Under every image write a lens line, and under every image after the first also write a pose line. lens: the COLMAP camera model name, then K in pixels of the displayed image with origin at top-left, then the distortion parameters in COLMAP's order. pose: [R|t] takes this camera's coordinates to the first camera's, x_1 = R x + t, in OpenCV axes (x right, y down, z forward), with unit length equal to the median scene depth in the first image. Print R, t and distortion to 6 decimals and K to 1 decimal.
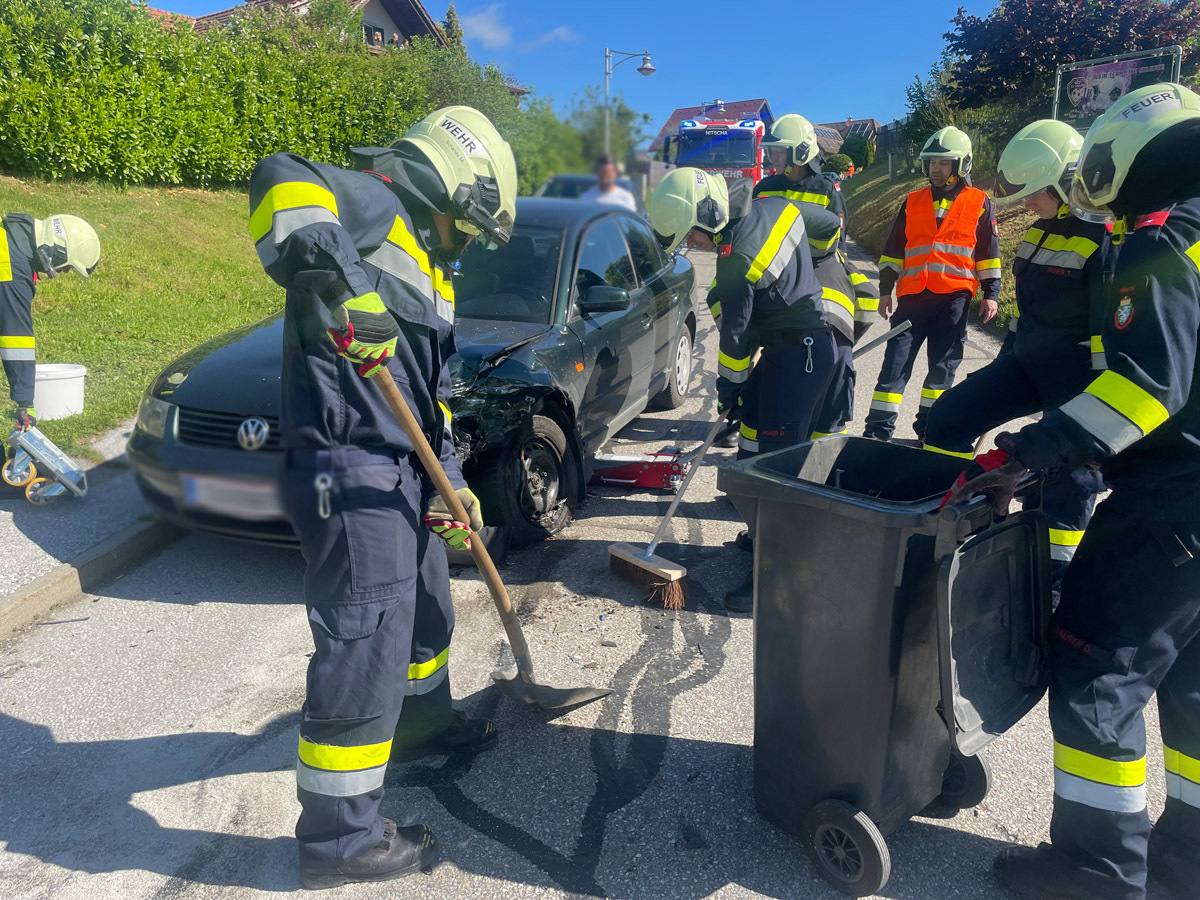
lens RADIAL K [[909.2, 0, 608.7], [0, 909.2, 443.3], [0, 0, 1]] dist [0.089747, -0.115941]
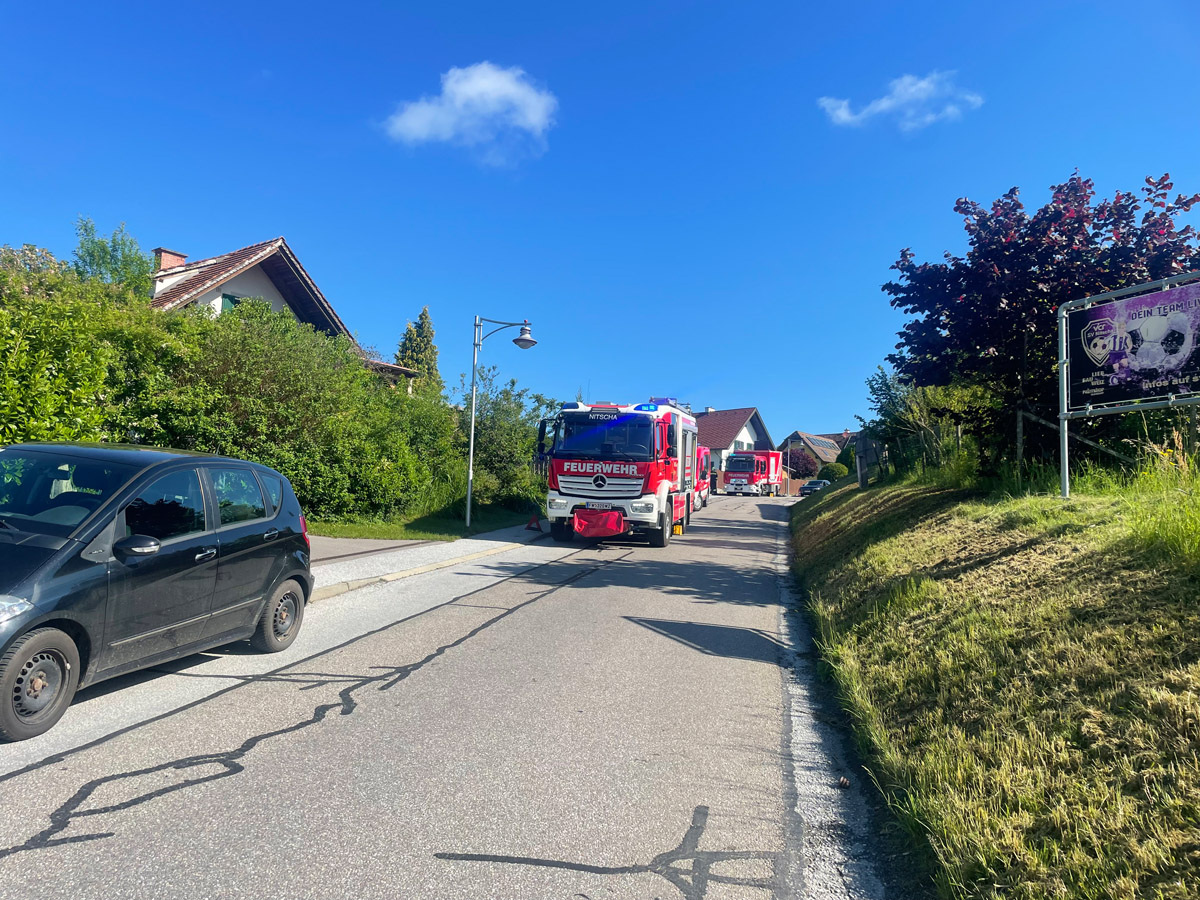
lens RADIAL K [[909.2, 0, 601.1], [0, 909.2, 450.7], [0, 0, 1]] dist [0.089747, -0.115941]
pose [[0.999156, 0.028043, -0.030004, 0.217457], [-0.035944, 0.950528, -0.308552, -0.128860], [0.019867, 0.309371, 0.950734, 0.472174]]
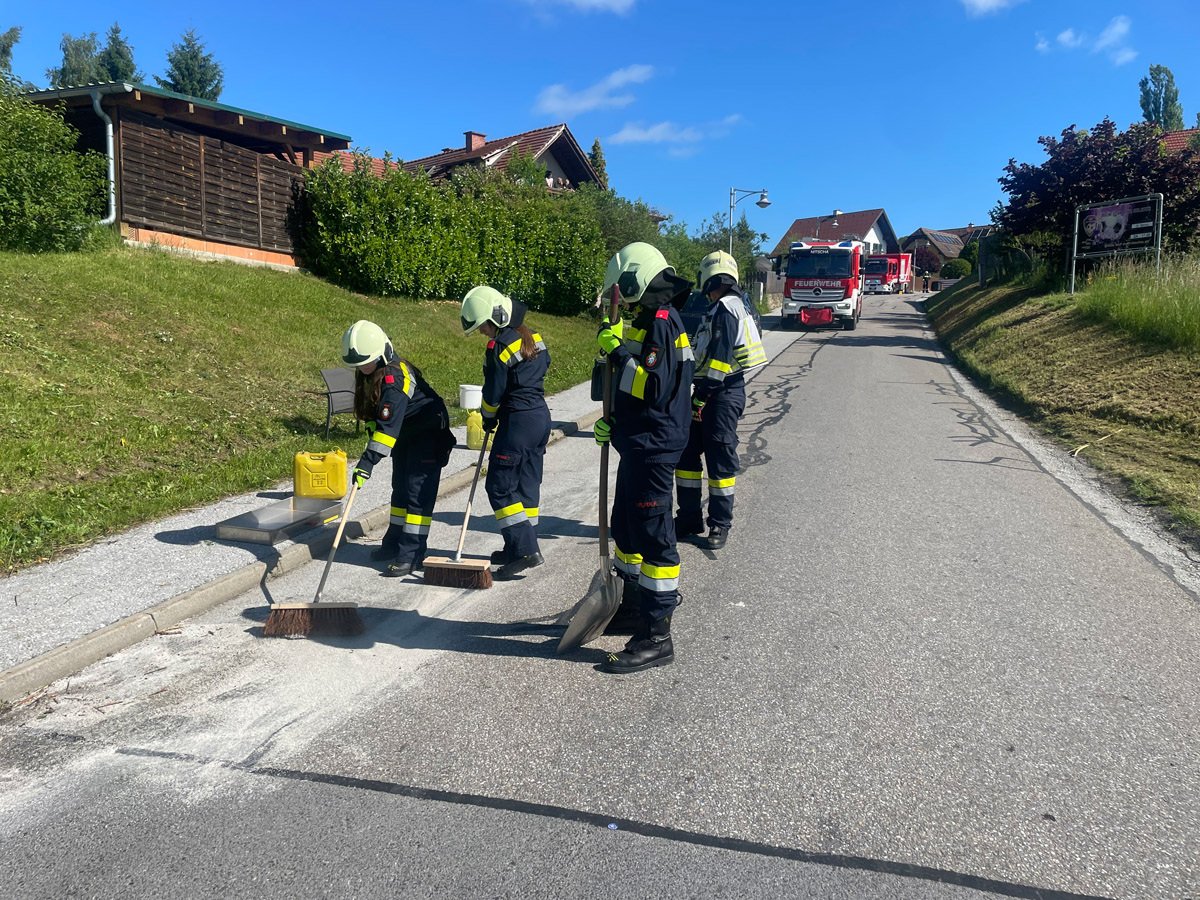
lens RADIAL K [[909.2, 0, 593.5], [0, 909.2, 447.3], [0, 0, 1]] dist [0.089747, -0.115941]
pose [[0.989264, 0.021473, -0.144553, -0.001122], [-0.036079, 0.994413, -0.099197, 0.094590], [0.141615, 0.103348, 0.984512, -0.379073]]
